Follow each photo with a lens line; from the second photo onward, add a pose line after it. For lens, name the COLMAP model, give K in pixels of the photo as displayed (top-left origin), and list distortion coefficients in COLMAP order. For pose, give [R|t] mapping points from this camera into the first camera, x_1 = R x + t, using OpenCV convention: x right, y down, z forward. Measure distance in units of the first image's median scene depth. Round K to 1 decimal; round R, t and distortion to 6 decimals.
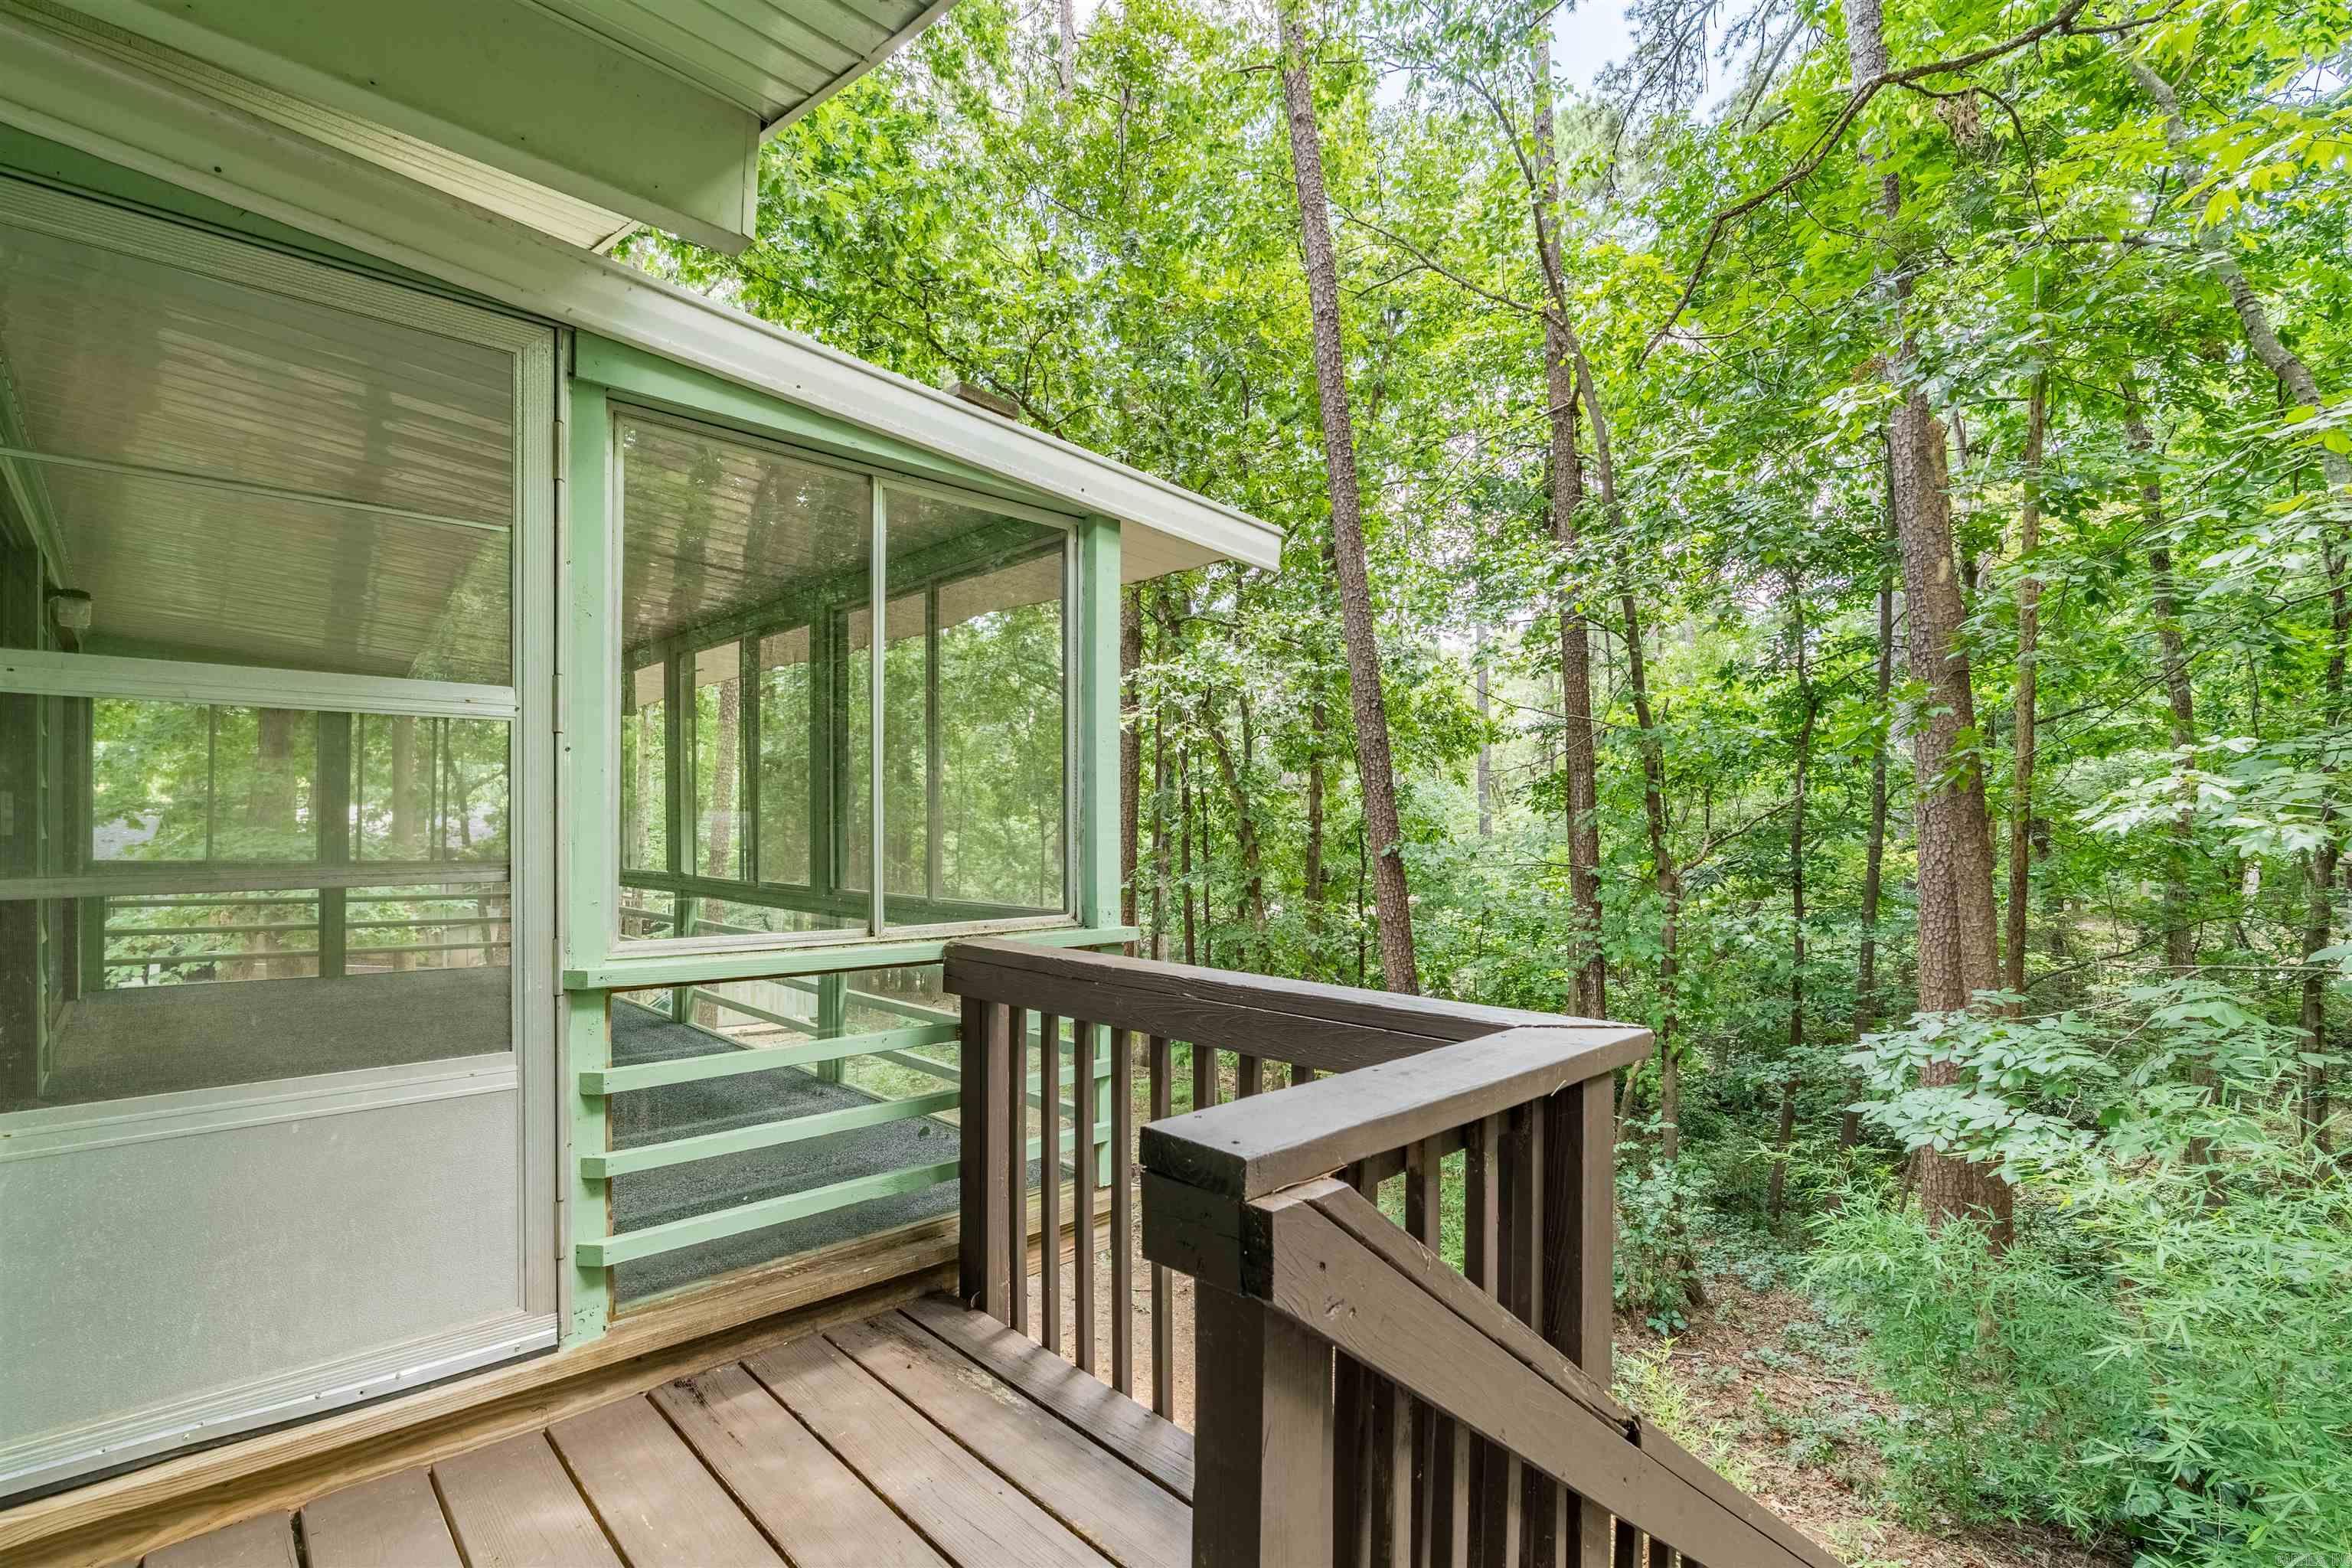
lens RADIAL K [[1083.2, 0, 1173.2], [0, 1083.2, 821.8], [0, 0, 1]] dist [-0.001854, 0.000205]
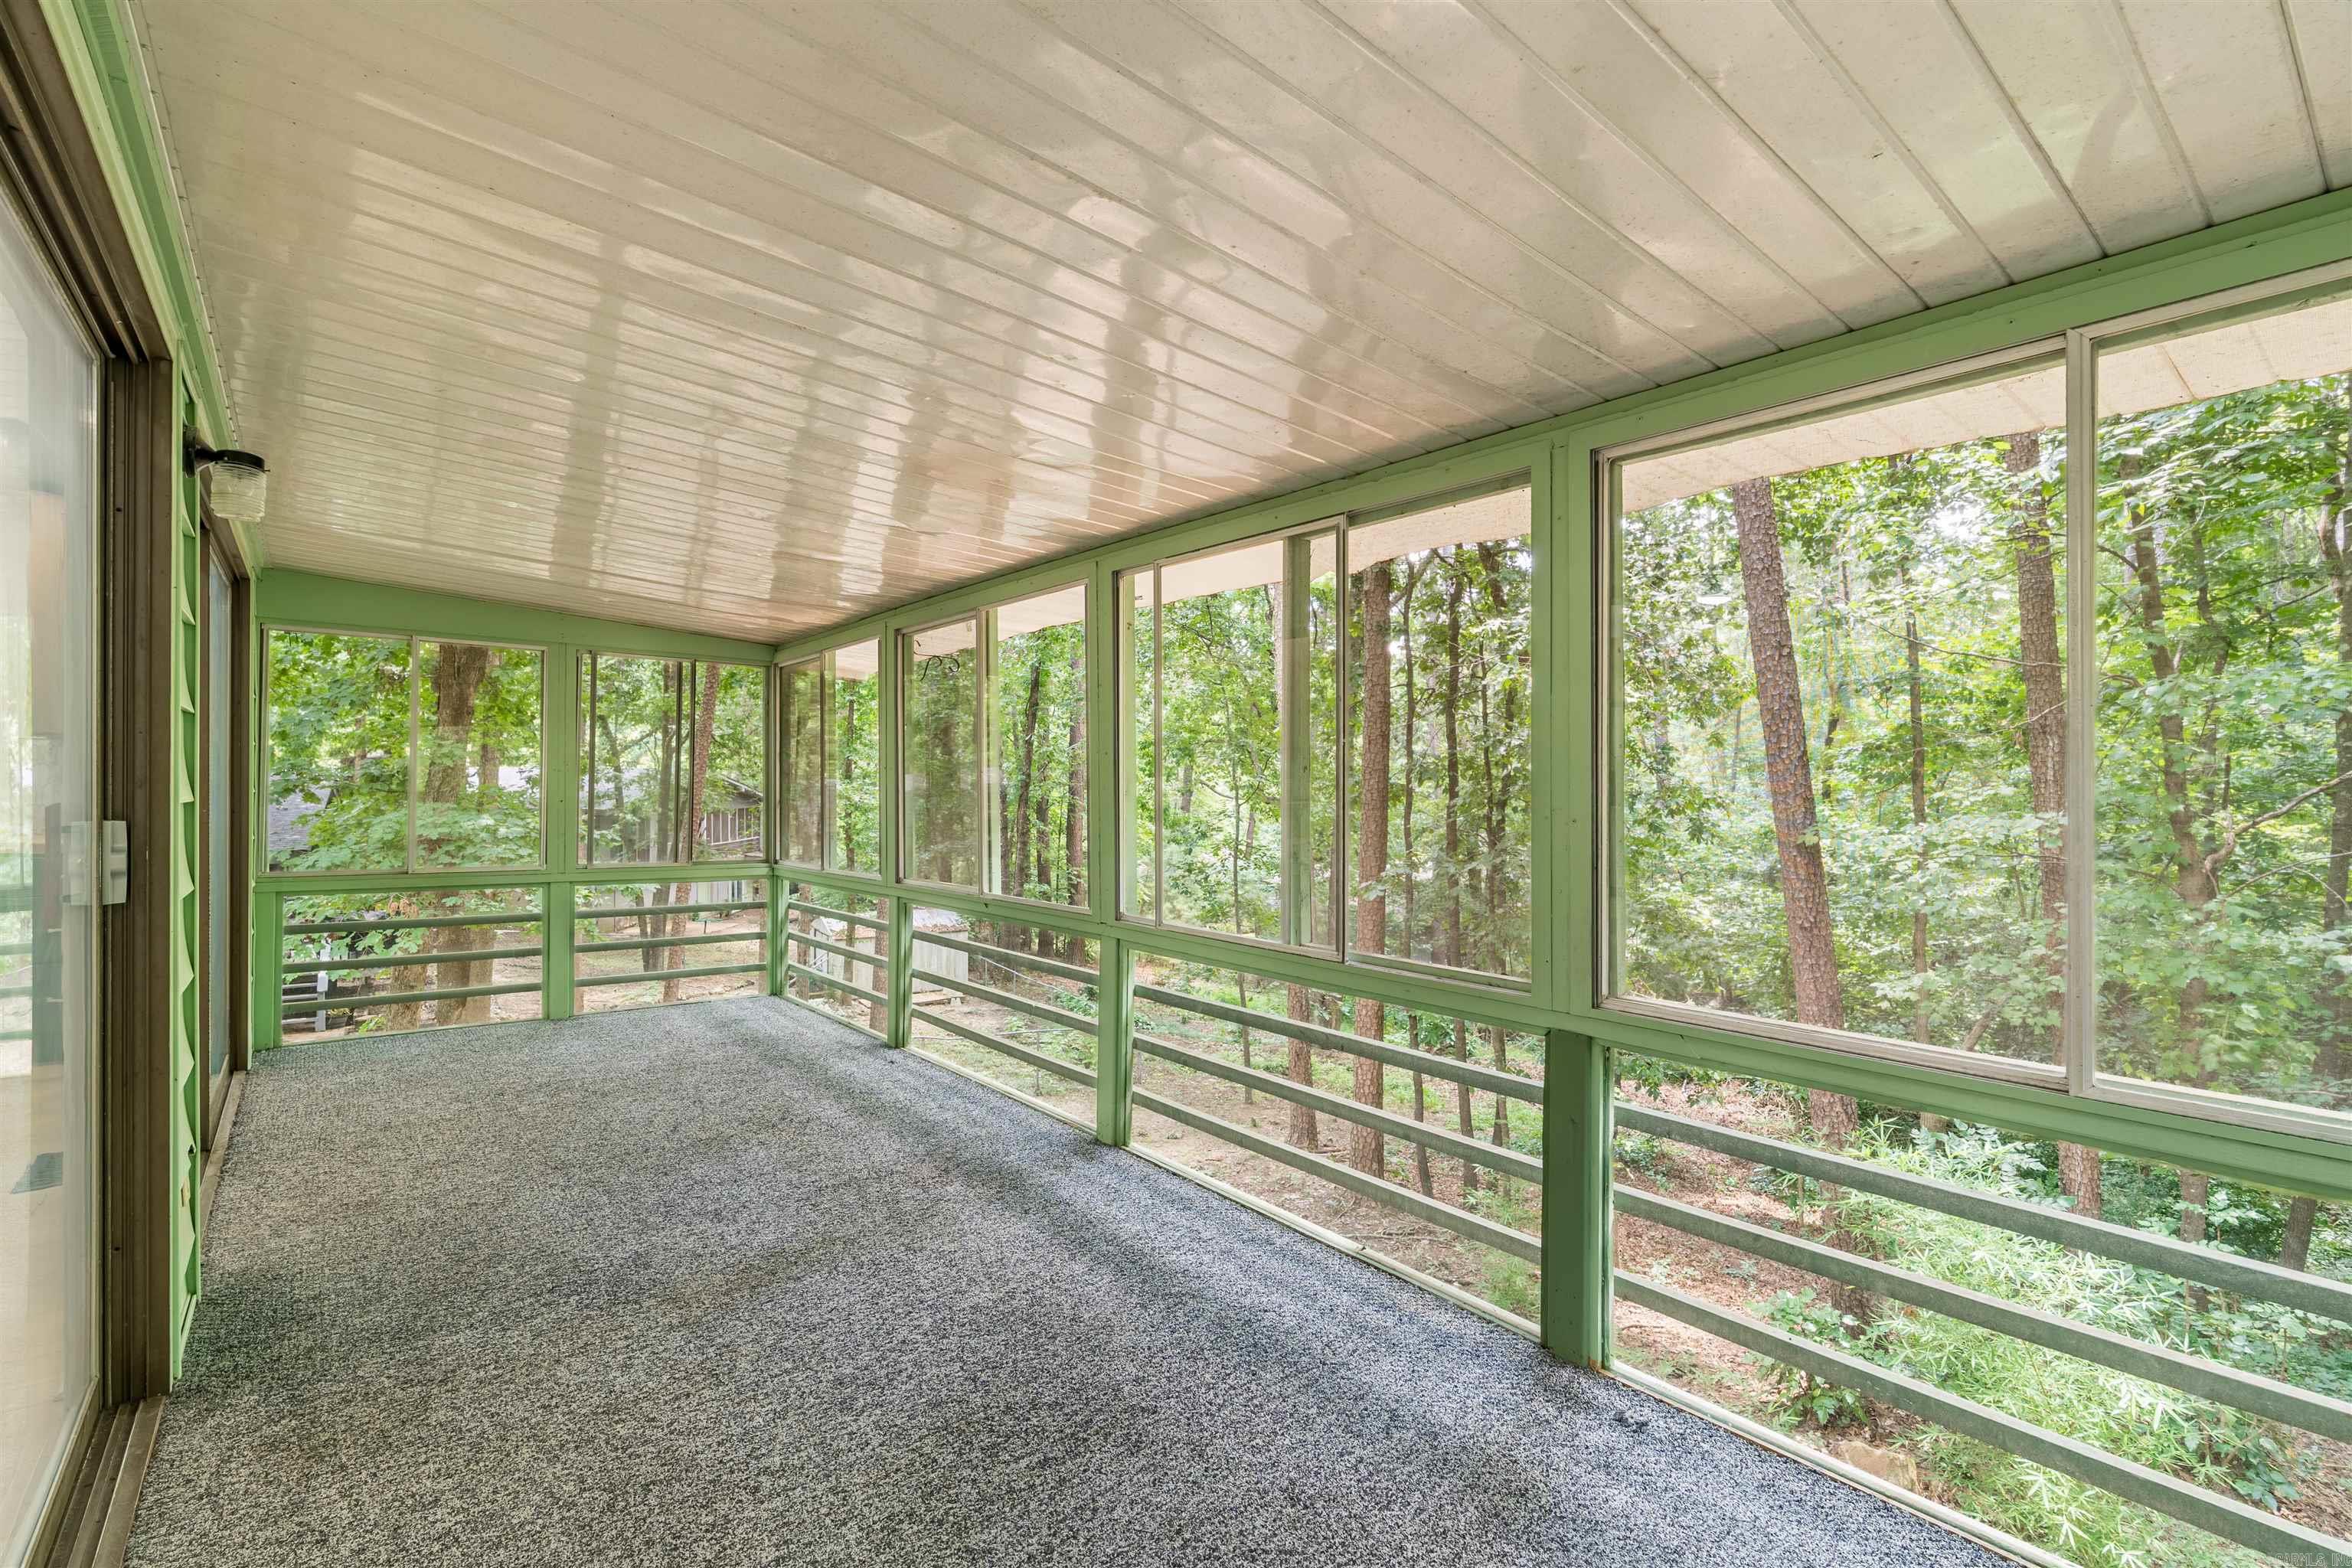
lens RADIAL K [[1062.9, 0, 1171.7], [0, 1062.9, 780.0], [0, 0, 1]] dist [-0.000959, -0.000387]
pose [[0.996847, -0.000811, -0.079339, -0.162540], [0.000972, 0.999998, 0.001998, -0.014767], [0.079337, -0.002069, 0.996846, 0.162003]]
